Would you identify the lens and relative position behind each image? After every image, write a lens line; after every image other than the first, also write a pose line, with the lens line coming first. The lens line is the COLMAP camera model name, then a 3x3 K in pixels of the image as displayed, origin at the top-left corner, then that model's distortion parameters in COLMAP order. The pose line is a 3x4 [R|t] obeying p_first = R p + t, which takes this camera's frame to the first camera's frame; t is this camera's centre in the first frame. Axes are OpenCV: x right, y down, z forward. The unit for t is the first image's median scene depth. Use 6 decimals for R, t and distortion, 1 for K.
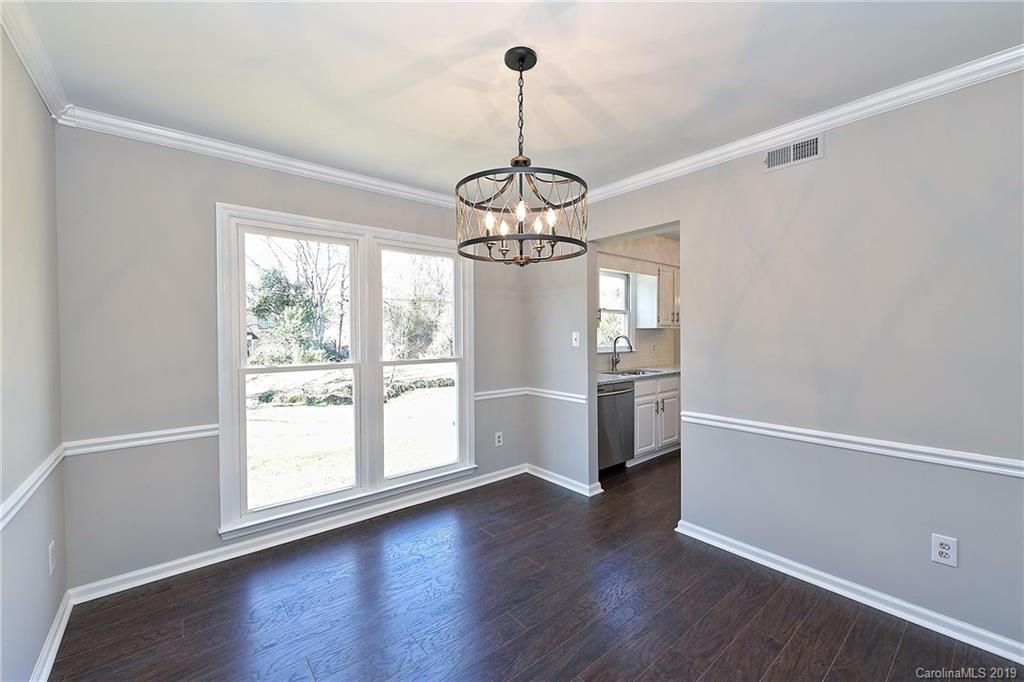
lens RADIAL K [[418.5, 0, 513.5], [0, 418.5, 339.5], [0, 0, 1]] dist [-0.000390, -0.000384]
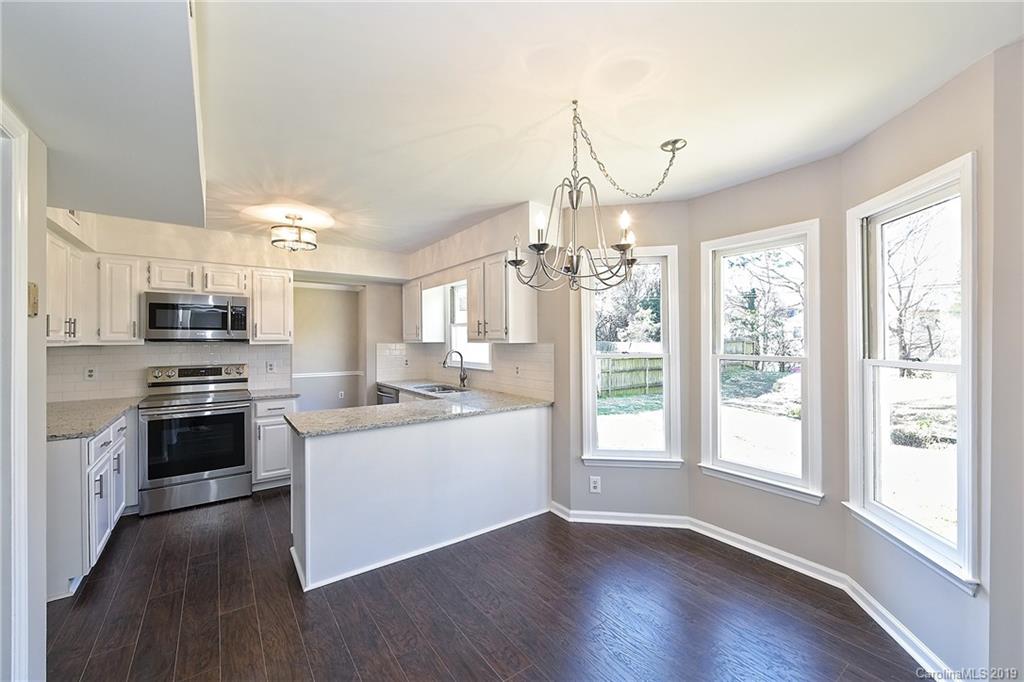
lens RADIAL K [[405.3, 0, 515.6], [0, 405.3, 339.0], [0, 0, 1]] dist [-0.000597, -0.000537]
pose [[-0.062616, 0.001495, -0.998037, 1.115456], [-0.012070, 0.999925, 0.002255, -0.036967], [0.997965, 0.012188, -0.062593, 1.142526]]
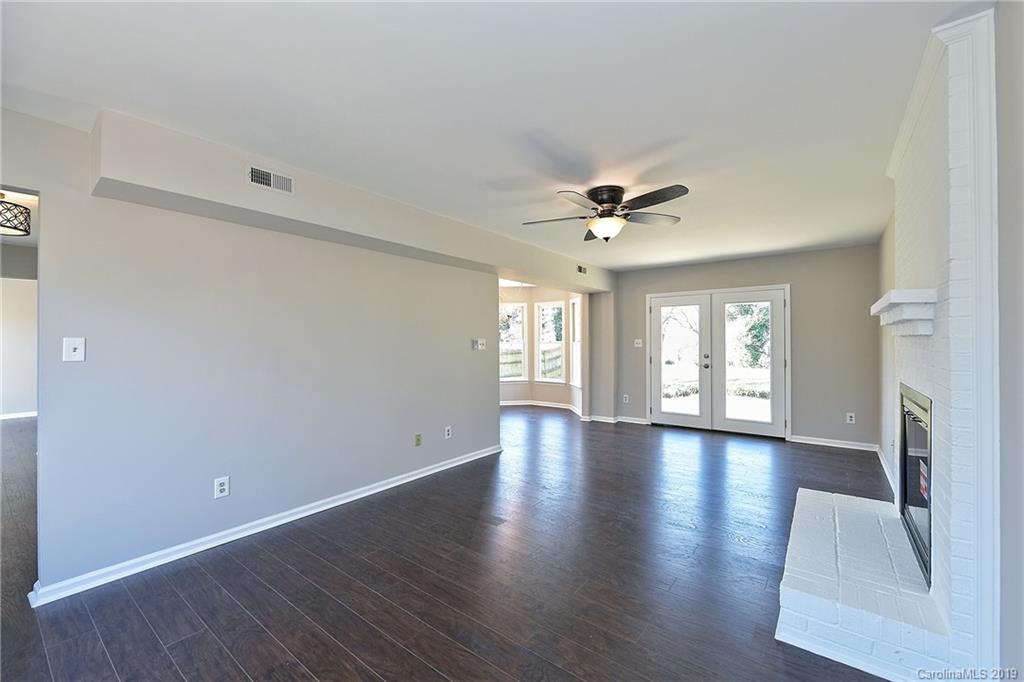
lens RADIAL K [[418.5, 0, 513.5], [0, 418.5, 339.5], [0, 0, 1]] dist [-0.000390, -0.000384]
pose [[0.216114, 0.001722, -0.976367, 2.176104], [-0.017589, 0.999843, -0.002130, -0.023361], [0.976210, 0.017634, 0.216110, 0.918918]]
